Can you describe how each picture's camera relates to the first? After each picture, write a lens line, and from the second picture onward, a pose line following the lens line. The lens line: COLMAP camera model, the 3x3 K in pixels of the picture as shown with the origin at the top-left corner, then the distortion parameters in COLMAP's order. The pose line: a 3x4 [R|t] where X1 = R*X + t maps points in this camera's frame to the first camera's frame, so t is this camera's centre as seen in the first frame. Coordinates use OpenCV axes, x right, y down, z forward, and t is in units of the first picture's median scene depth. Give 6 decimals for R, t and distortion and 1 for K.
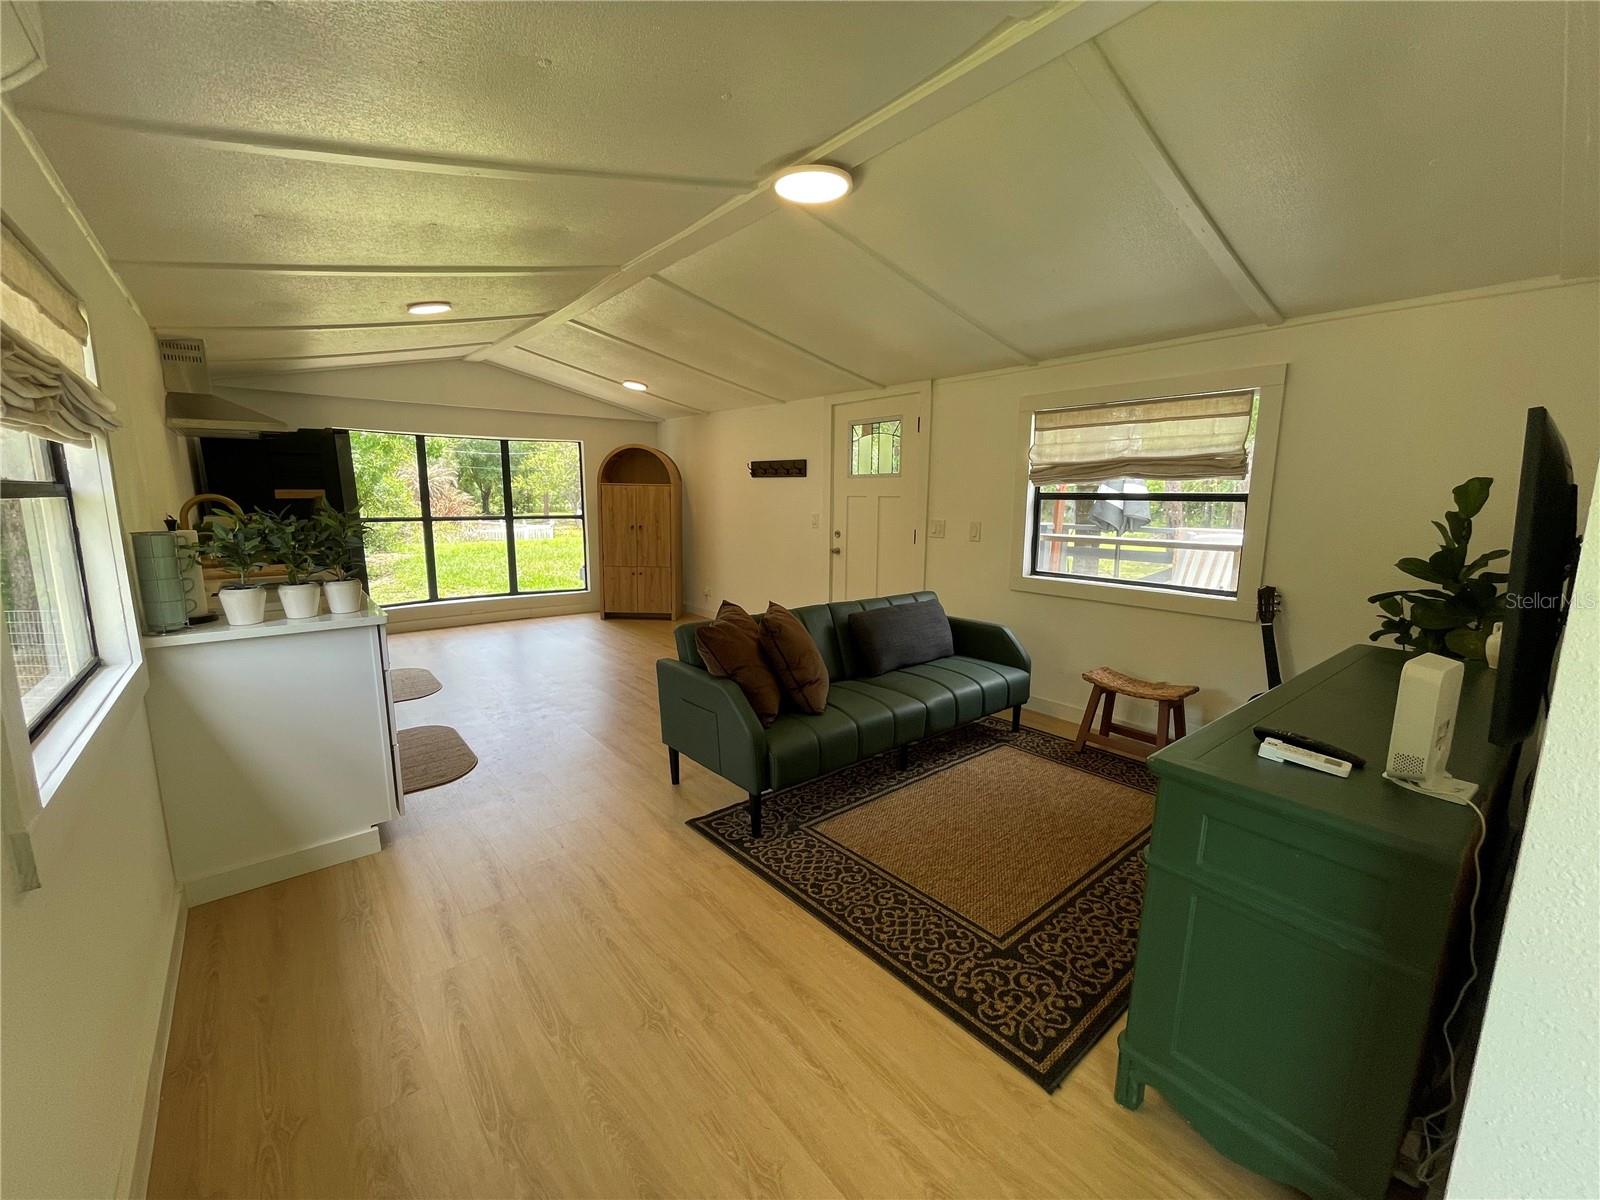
lens RADIAL K [[648.1, 0, 802.4], [0, 648.1, 595.2], [0, 0, 1]] dist [0.000947, -0.002010]
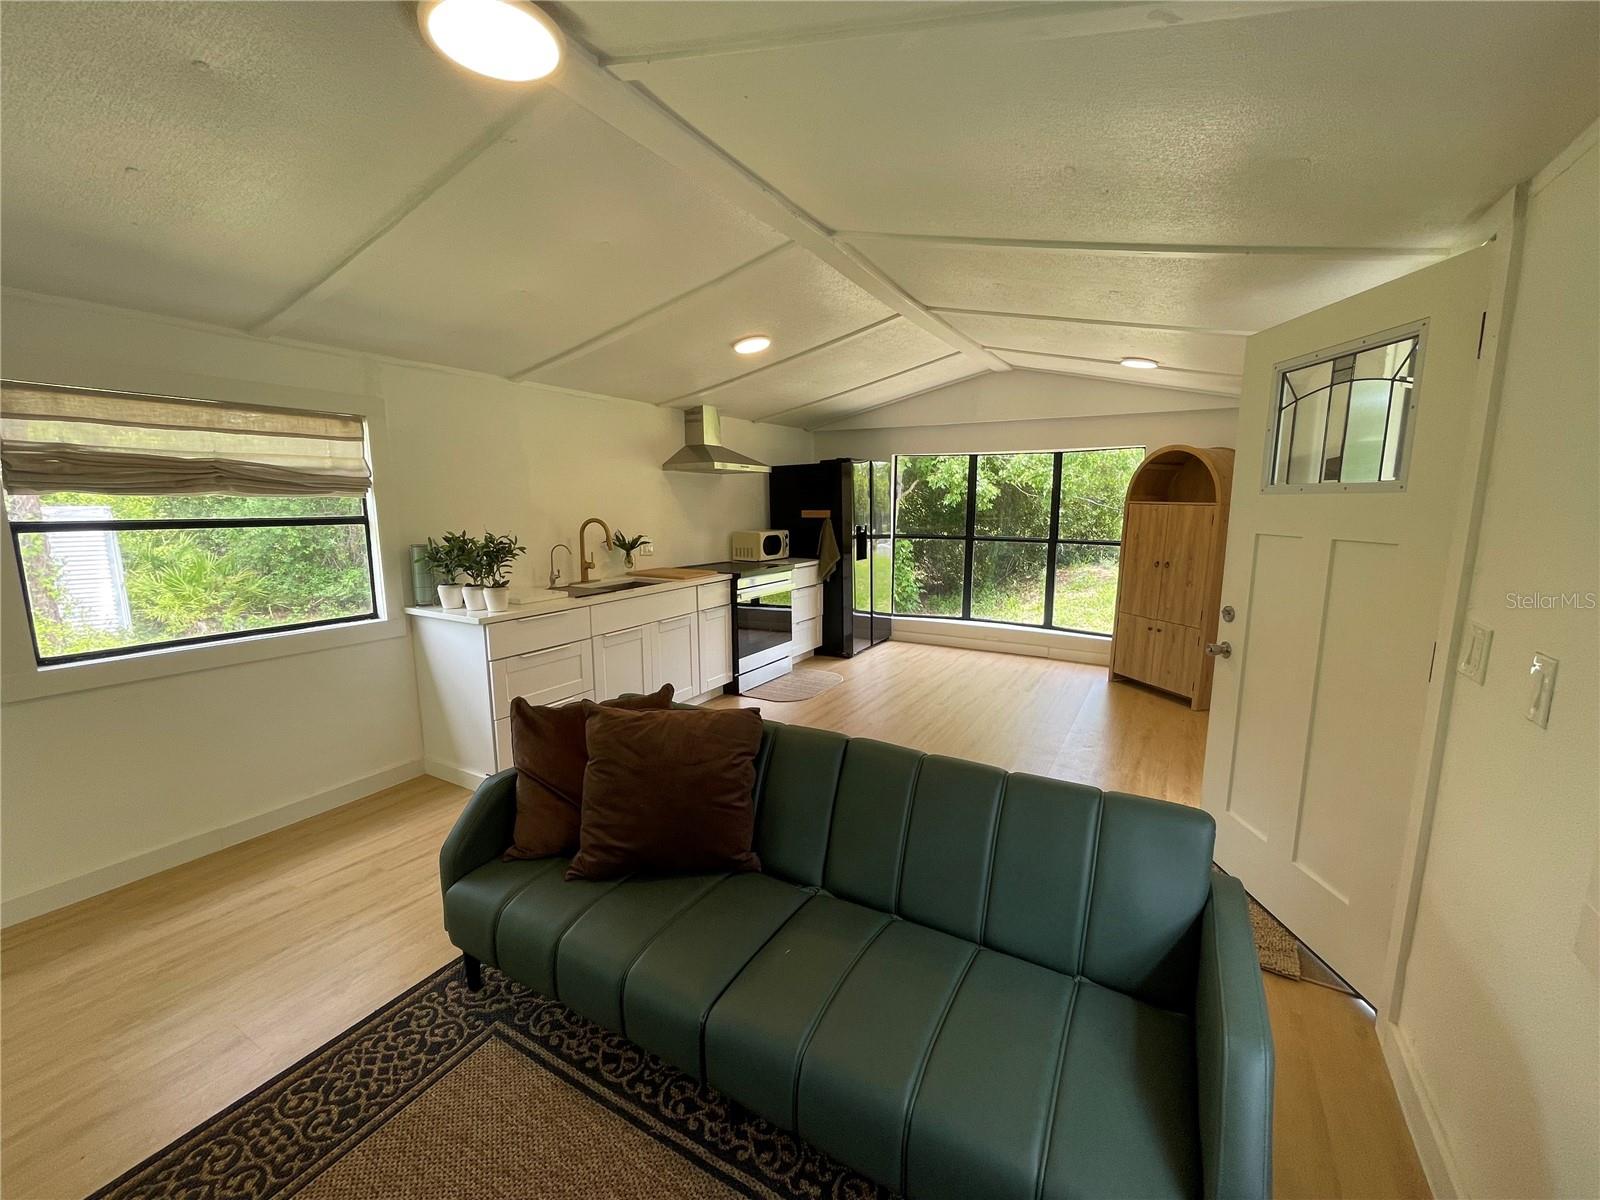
lens RADIAL K [[648.1, 0, 802.0], [0, 648.1, 602.9], [0, 0, 1]] dist [0.000947, -0.002010]
pose [[0.344306, 0.141984, -0.928059, 0.373996], [-0.145985, 0.984572, 0.096470, -0.106016], [0.927438, 0.102267, 0.359722, 0.554443]]
